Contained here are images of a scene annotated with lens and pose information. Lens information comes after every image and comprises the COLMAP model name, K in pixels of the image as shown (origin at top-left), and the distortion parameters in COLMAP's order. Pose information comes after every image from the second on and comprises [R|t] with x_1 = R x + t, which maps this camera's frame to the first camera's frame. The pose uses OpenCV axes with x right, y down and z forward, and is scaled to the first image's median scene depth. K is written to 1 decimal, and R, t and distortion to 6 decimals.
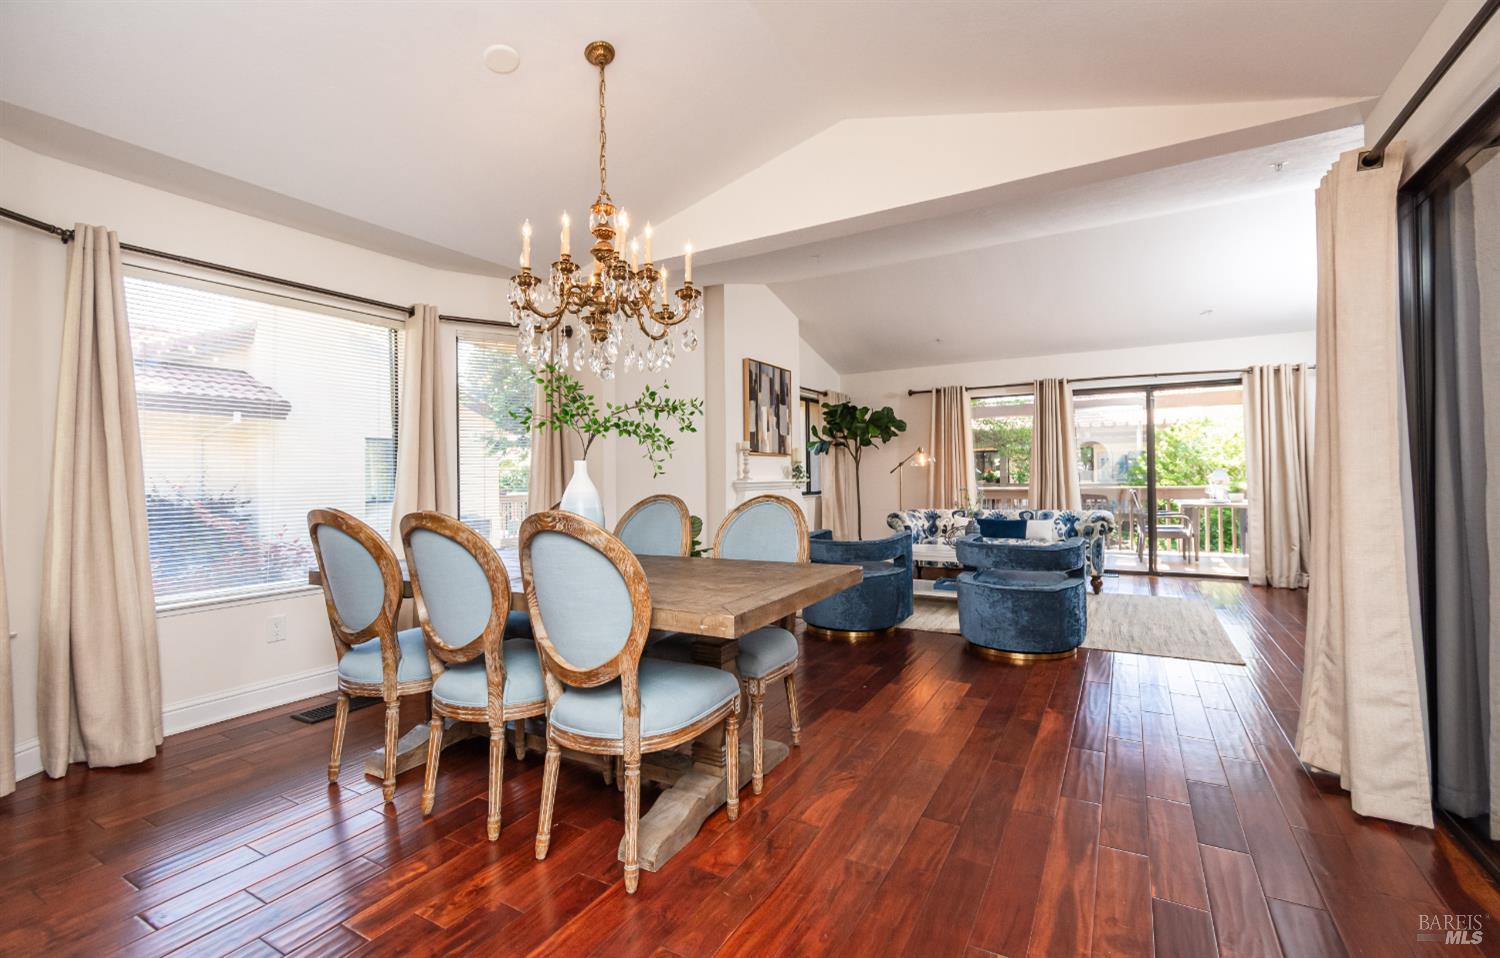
lens RADIAL K [[641.4, 0, 757.1], [0, 641.4, 467.8], [0, 0, 1]] dist [0.002178, 0.000166]
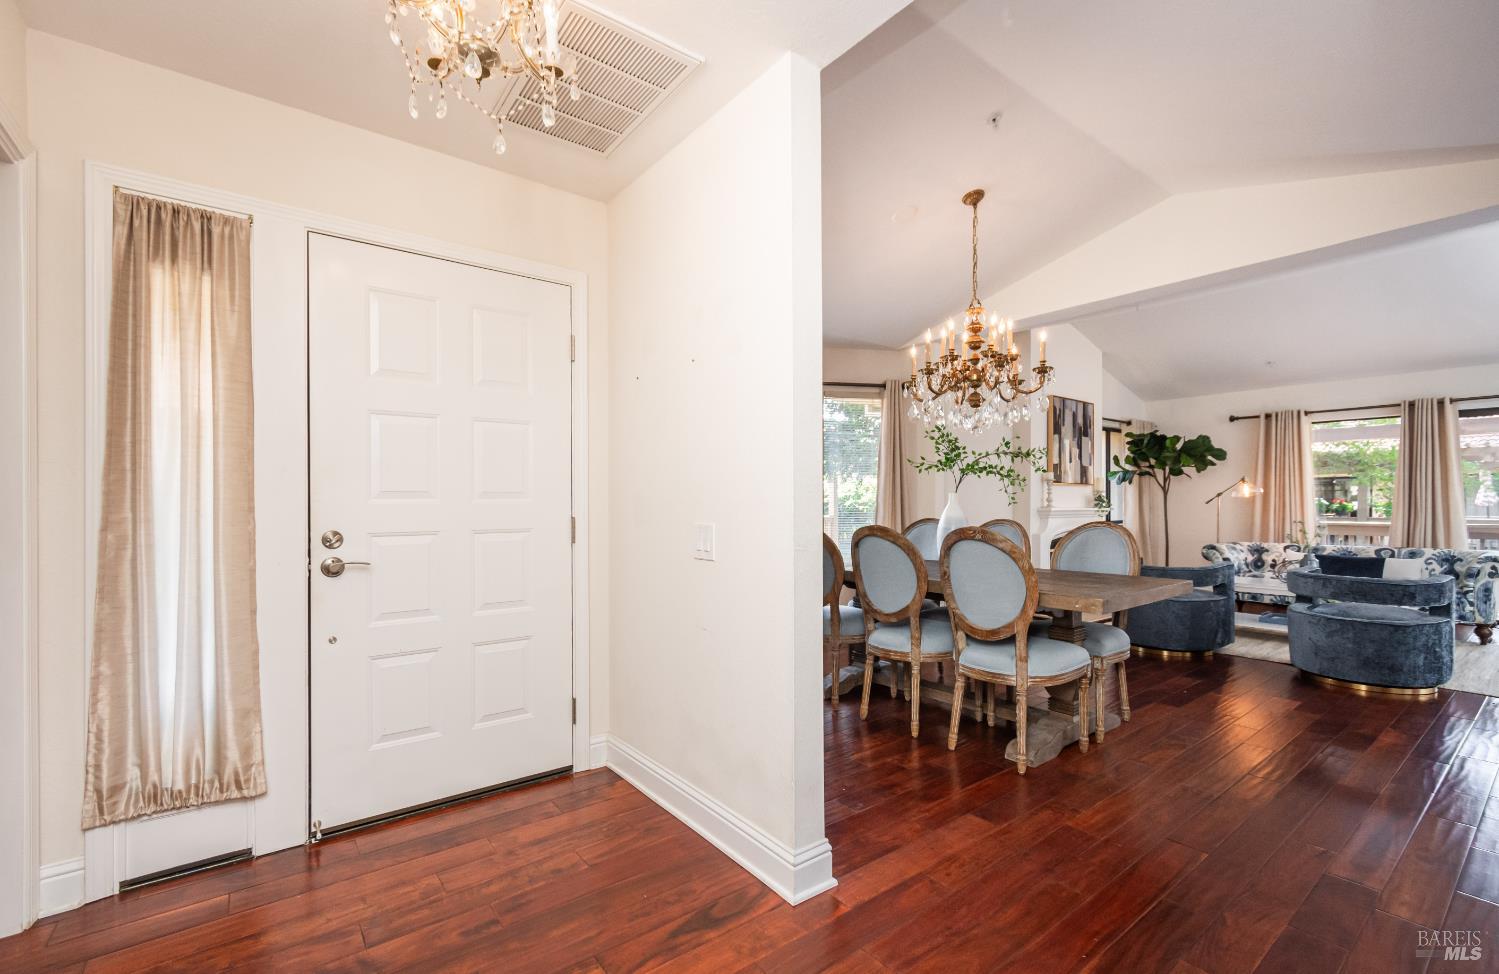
lens RADIAL K [[646.7, 0, 751.6], [0, 646.7, 501.6], [0, 0, 1]] dist [0.001565, -0.002418]
pose [[0.922987, 0.014566, -0.384556, -0.092273], [-0.009252, 0.999834, 0.015664, -0.006805], [0.384720, -0.010900, 0.922969, -0.306829]]
